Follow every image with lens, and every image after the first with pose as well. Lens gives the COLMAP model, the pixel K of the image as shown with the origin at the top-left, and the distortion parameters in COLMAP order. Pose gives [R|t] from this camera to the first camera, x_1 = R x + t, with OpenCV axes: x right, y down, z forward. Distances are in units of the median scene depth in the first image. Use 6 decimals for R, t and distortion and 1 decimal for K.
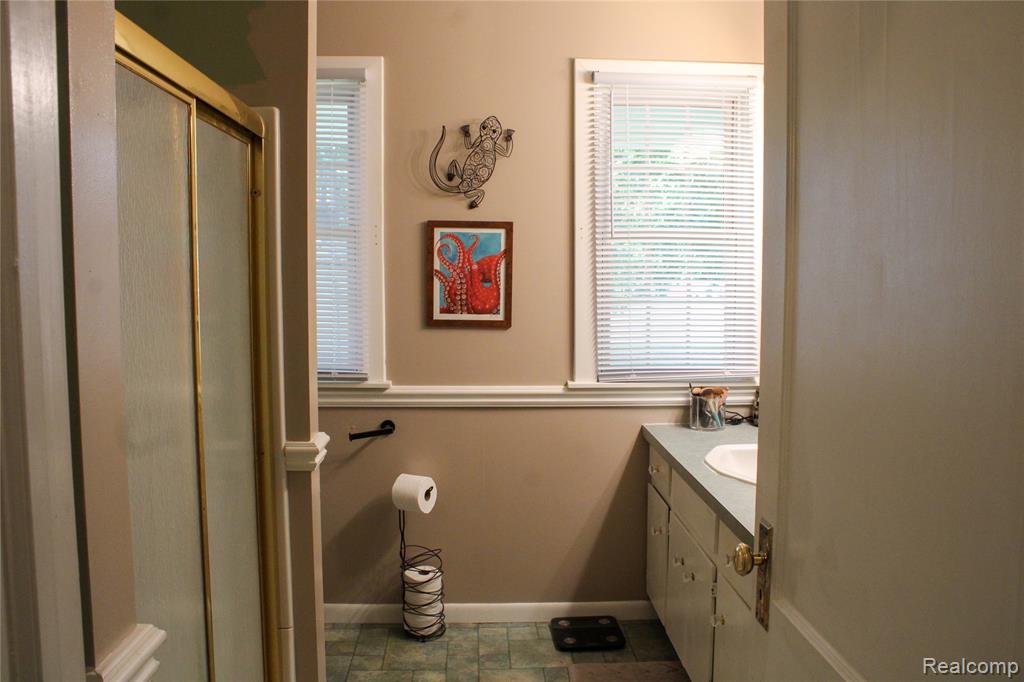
lens RADIAL K [[858.7, 0, 516.1], [0, 858.7, 344.8], [0, 0, 1]] dist [-0.166846, 0.148698]
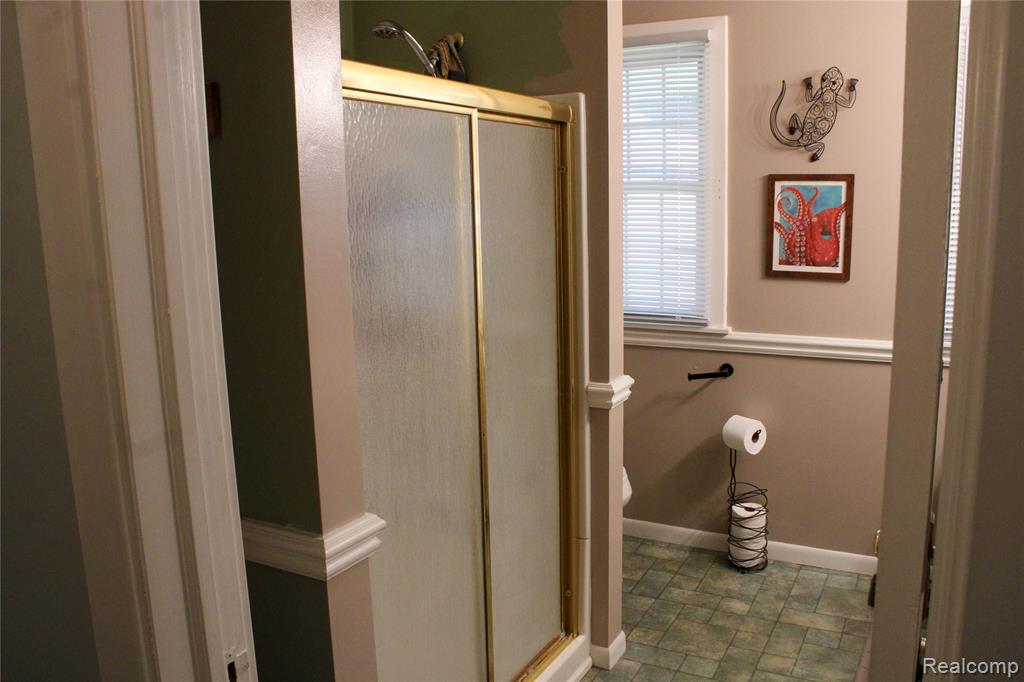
lens RADIAL K [[858.7, 0, 516.1], [0, 858.7, 344.8], [0, 0, 1]] dist [-0.166846, 0.148698]
pose [[0.859426, 0.065804, -0.507007, 0.162565], [-0.018260, 0.995000, 0.098188, -0.034968], [0.510933, -0.075127, 0.856331, -0.040343]]
